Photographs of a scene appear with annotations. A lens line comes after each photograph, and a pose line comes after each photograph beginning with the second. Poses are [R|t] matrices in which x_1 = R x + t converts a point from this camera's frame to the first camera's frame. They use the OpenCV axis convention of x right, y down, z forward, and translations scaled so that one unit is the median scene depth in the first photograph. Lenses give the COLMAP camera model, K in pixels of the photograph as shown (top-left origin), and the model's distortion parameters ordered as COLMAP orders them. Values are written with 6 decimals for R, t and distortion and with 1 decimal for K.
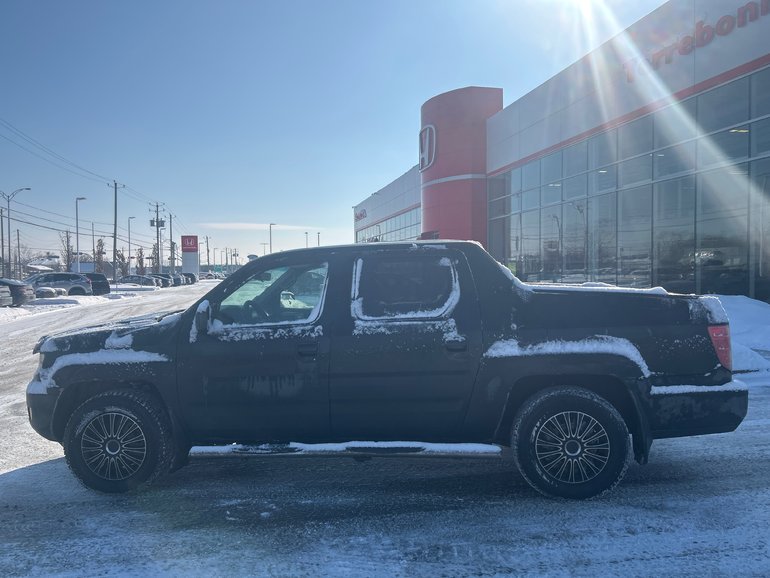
lens RADIAL K [[590.9, 0, 381.5], [0, 590.9, 288.6], [0, 0, 1]] dist [0.047190, -0.045902]
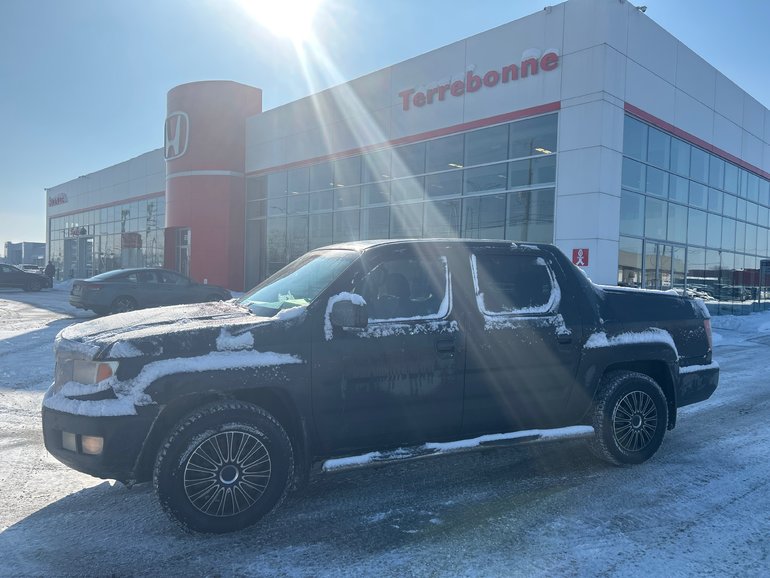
lens RADIAL K [[590.9, 0, 385.5], [0, 590.9, 289.9], [0, 0, 1]] dist [0.047190, -0.045902]
pose [[0.855118, 0.024960, 0.517832, -0.702699], [-0.023012, 0.999683, -0.010185, 0.024305], [-0.517922, -0.003207, 0.855422, 0.221564]]
